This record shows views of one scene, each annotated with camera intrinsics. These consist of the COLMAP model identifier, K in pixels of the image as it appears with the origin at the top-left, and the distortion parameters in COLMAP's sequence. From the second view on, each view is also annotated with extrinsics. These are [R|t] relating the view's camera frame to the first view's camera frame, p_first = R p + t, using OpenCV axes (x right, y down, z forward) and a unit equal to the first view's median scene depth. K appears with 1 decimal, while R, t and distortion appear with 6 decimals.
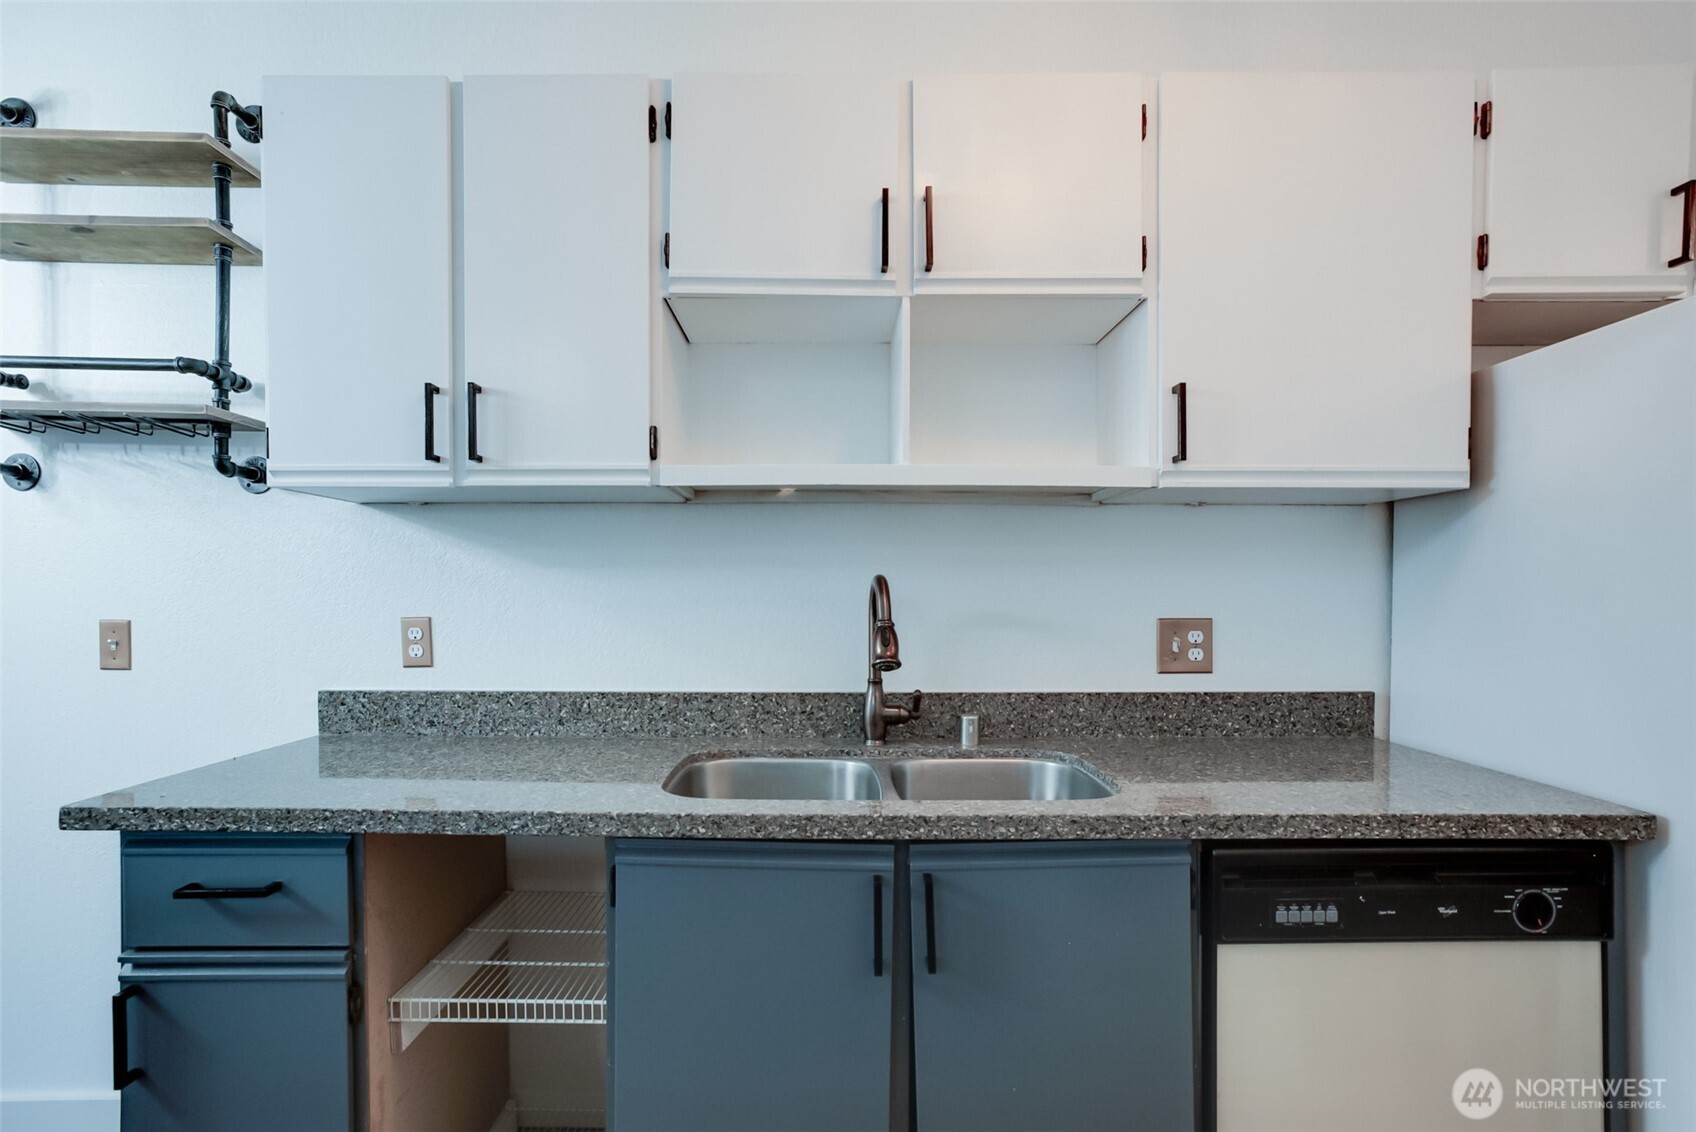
lens RADIAL K [[849.1, 0, 827.7], [0, 849.1, 596.9], [0, 0, 1]] dist [-0.042856, 0.039649]
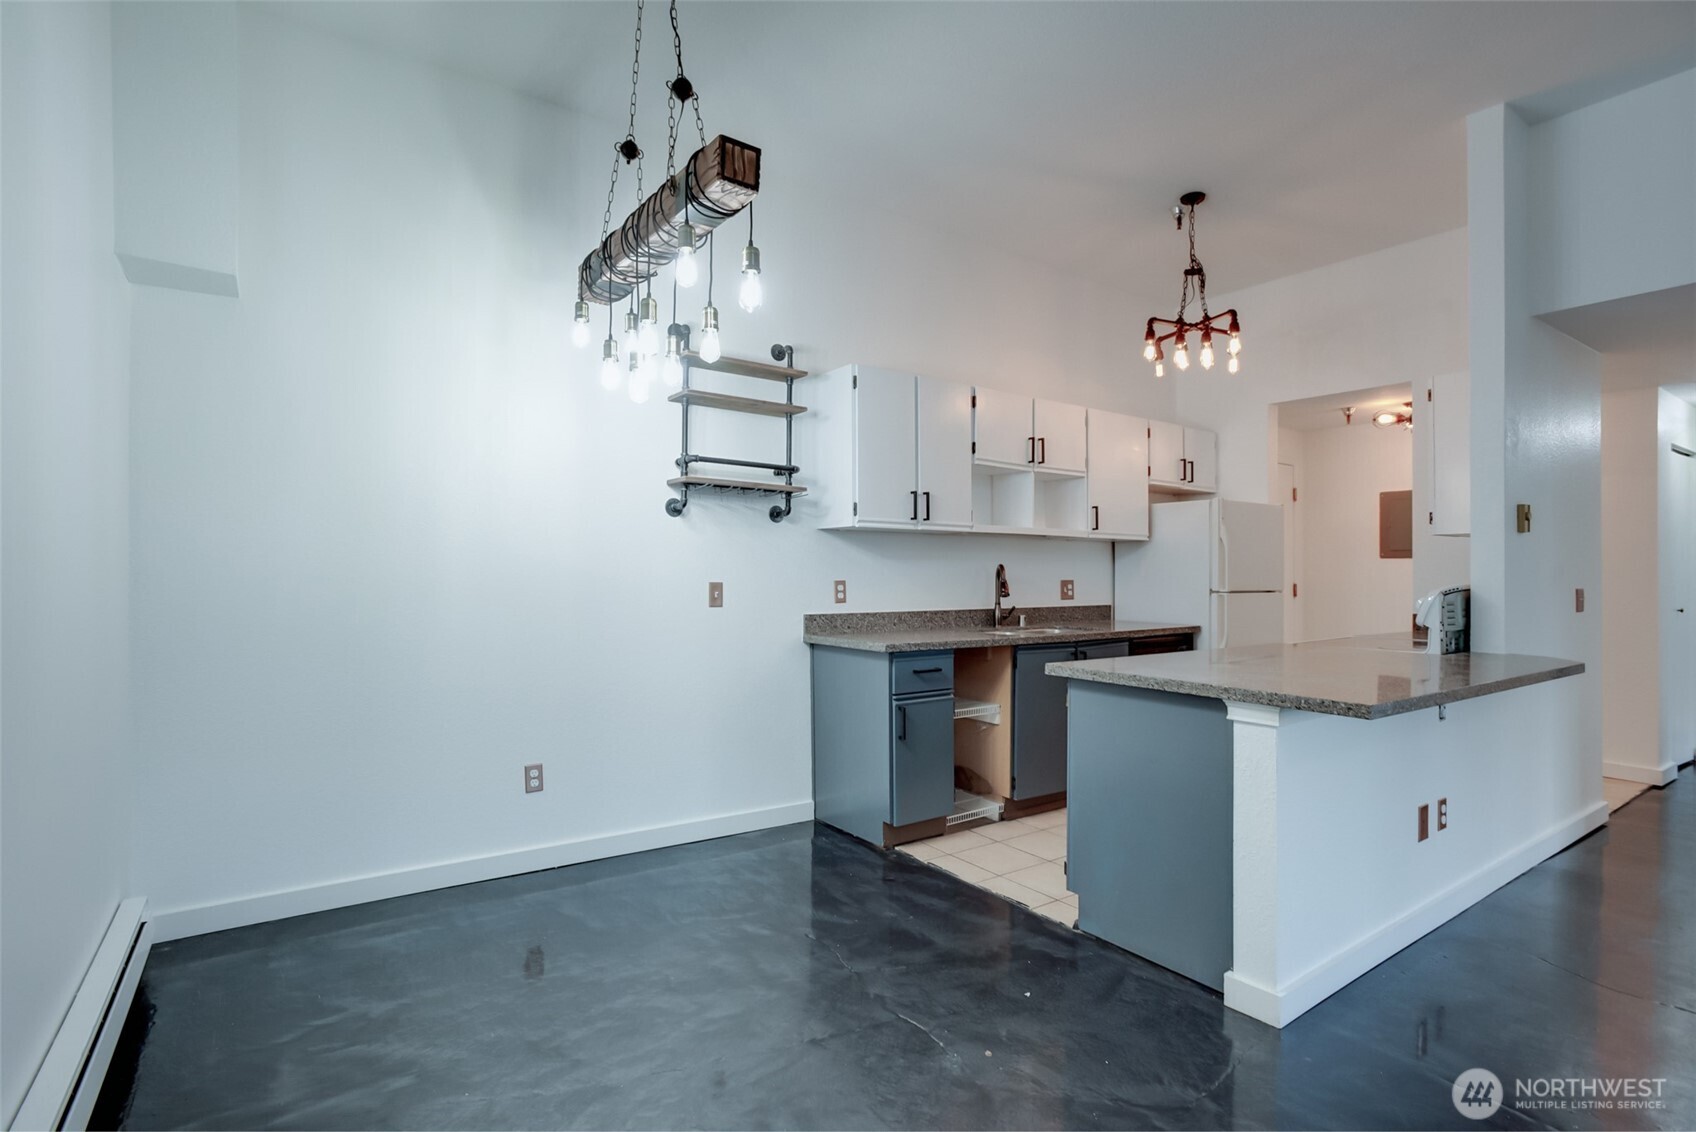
lens RADIAL K [[816.4, 0, 828.2], [0, 816.4, 558.9], [0, 0, 1]] dist [-0.056889, 0.032570]
pose [[0.823969, 0.013041, 0.566484, -1.803160], [-0.001084, 0.999770, -0.021439, 0.013637], [-0.566633, 0.017051, 0.823794, -0.798625]]
